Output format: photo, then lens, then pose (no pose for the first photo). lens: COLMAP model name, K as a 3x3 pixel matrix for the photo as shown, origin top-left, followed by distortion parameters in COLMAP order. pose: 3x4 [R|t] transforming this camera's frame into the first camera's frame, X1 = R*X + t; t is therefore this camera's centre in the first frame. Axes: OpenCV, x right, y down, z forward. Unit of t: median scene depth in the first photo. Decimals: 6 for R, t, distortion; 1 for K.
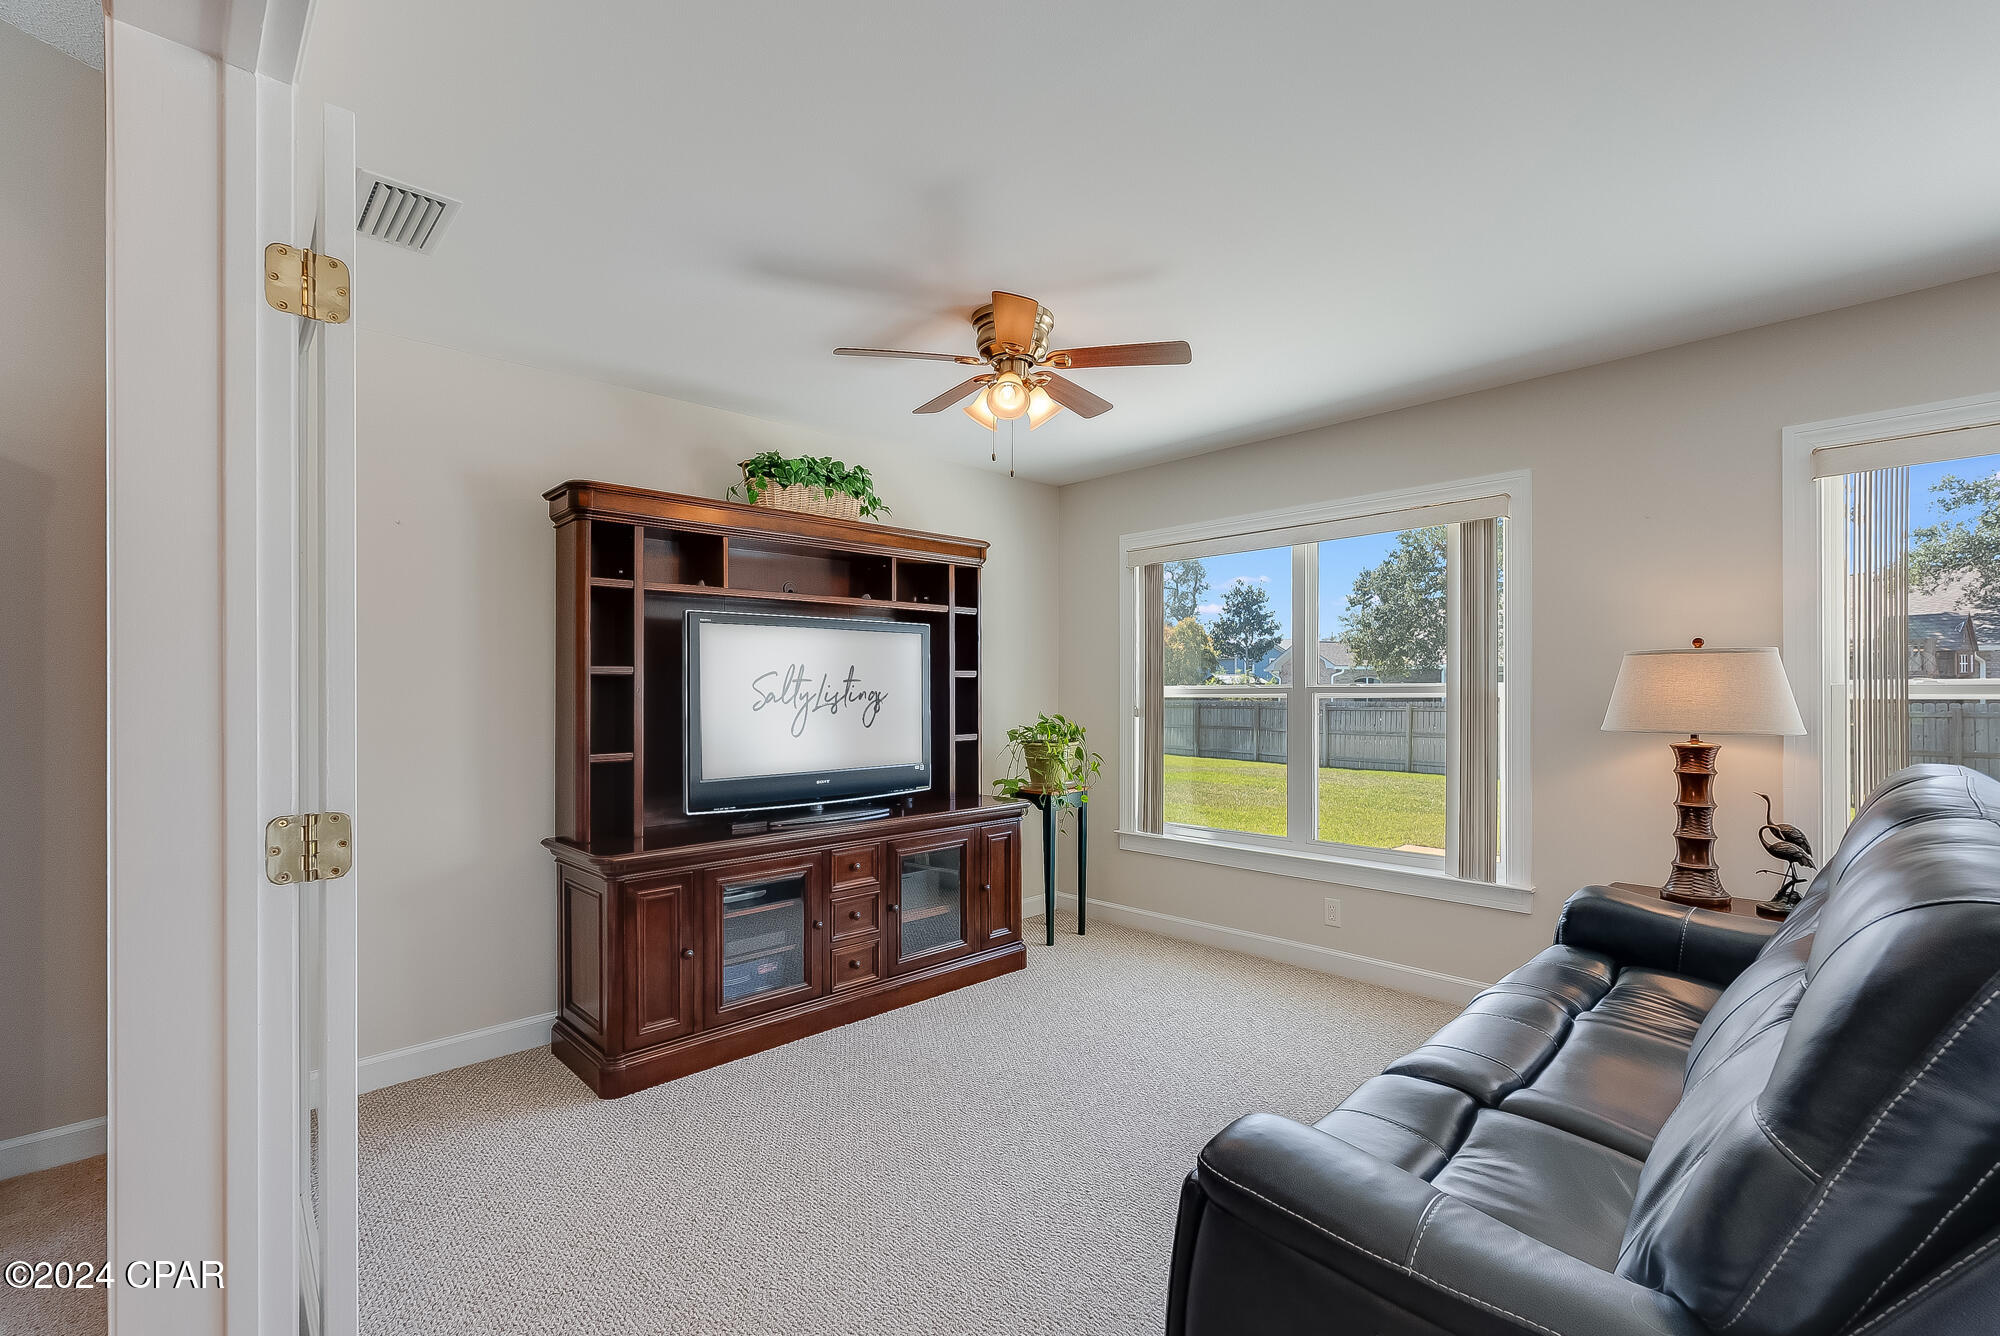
lens RADIAL K [[885.0, 0, 1010.3], [0, 885.0, 679.7], [0, 0, 1]] dist [0.001703, 0.000234]
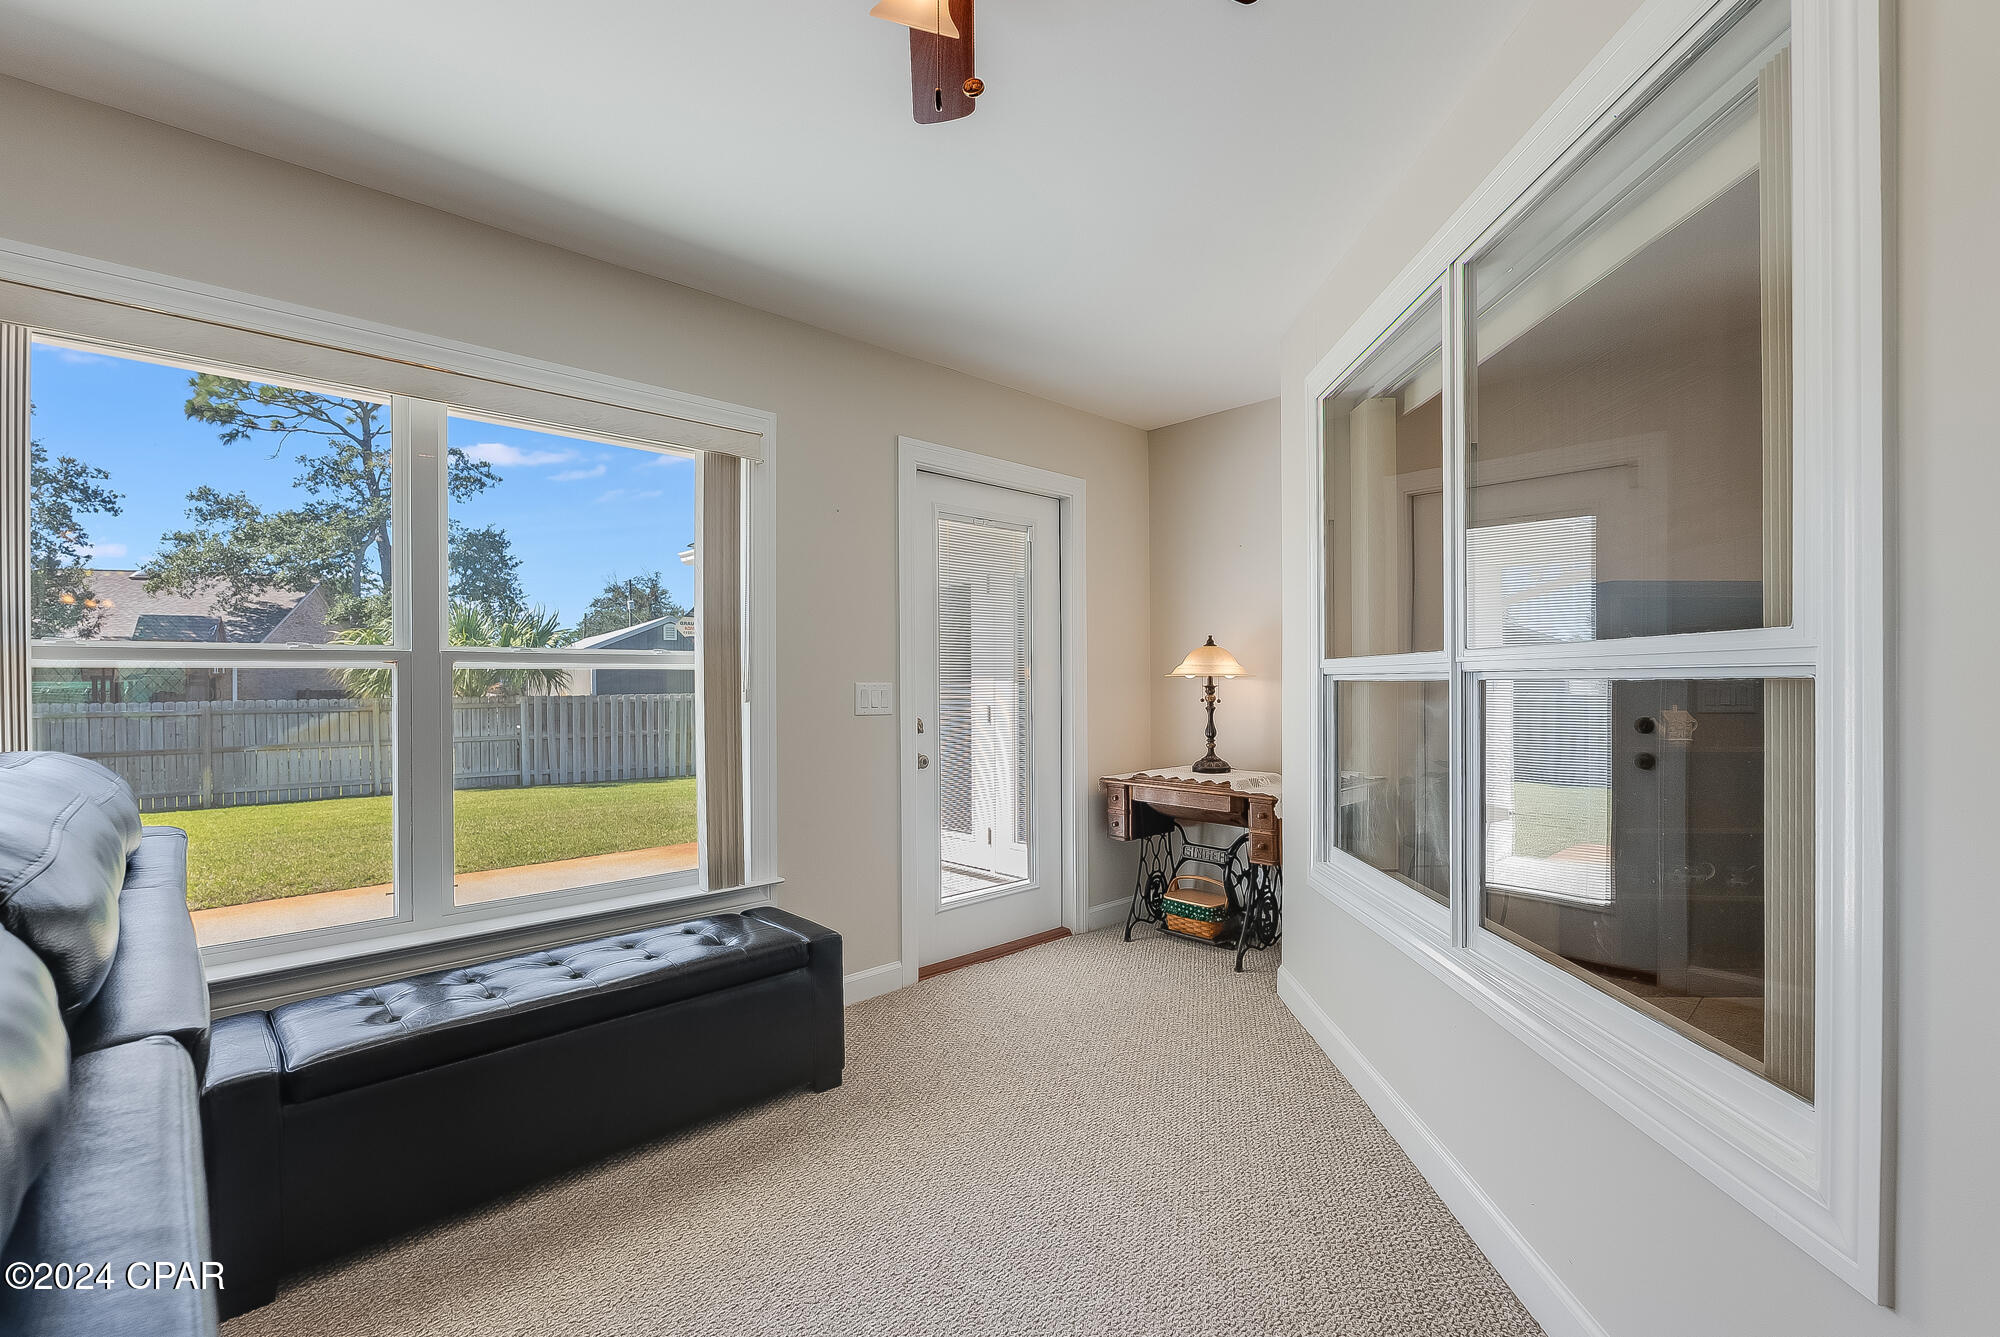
lens RADIAL K [[885.0, 0, 1010.3], [0, 885.0, 680.2], [0, 0, 1]] dist [0.001703, 0.000234]
pose [[-0.024827, 0.005374, 0.999677, -0.026379], [-0.003372, 0.999979, -0.005459, 0.002982], [-0.999686, -0.003507, -0.024809, 0.064222]]
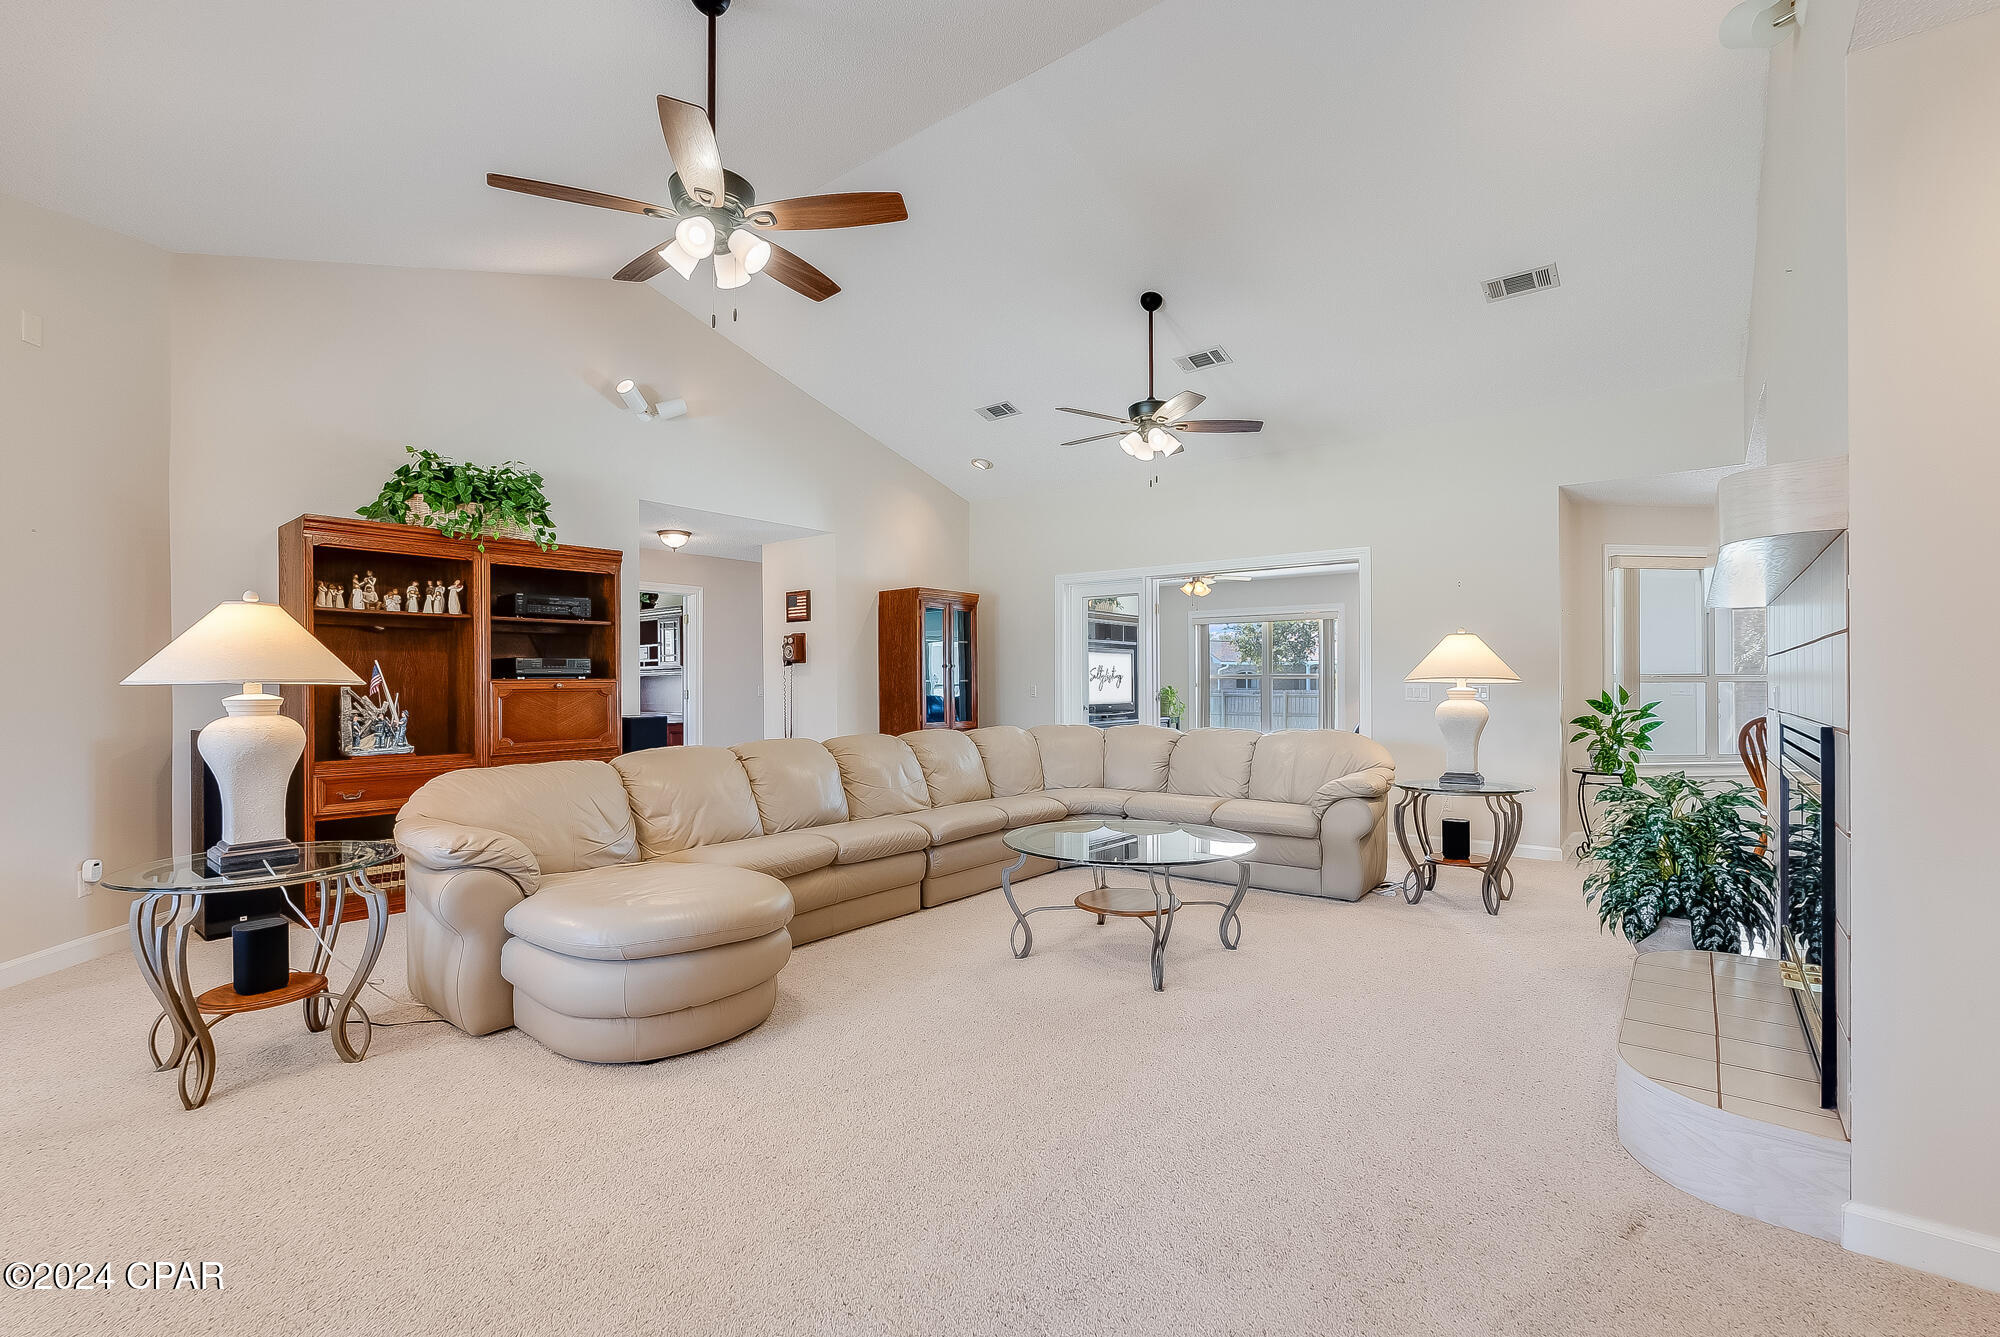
lens RADIAL K [[885.0, 0, 1010.3], [0, 885.0, 680.2], [0, 0, 1]] dist [0.001703, 0.000234]
pose [[0.991097, 0.003697, 0.133091, -0.080915], [-0.004880, 0.999951, 0.008561, 0.000682], [-0.133053, -0.009134, 0.991067, -0.157915]]
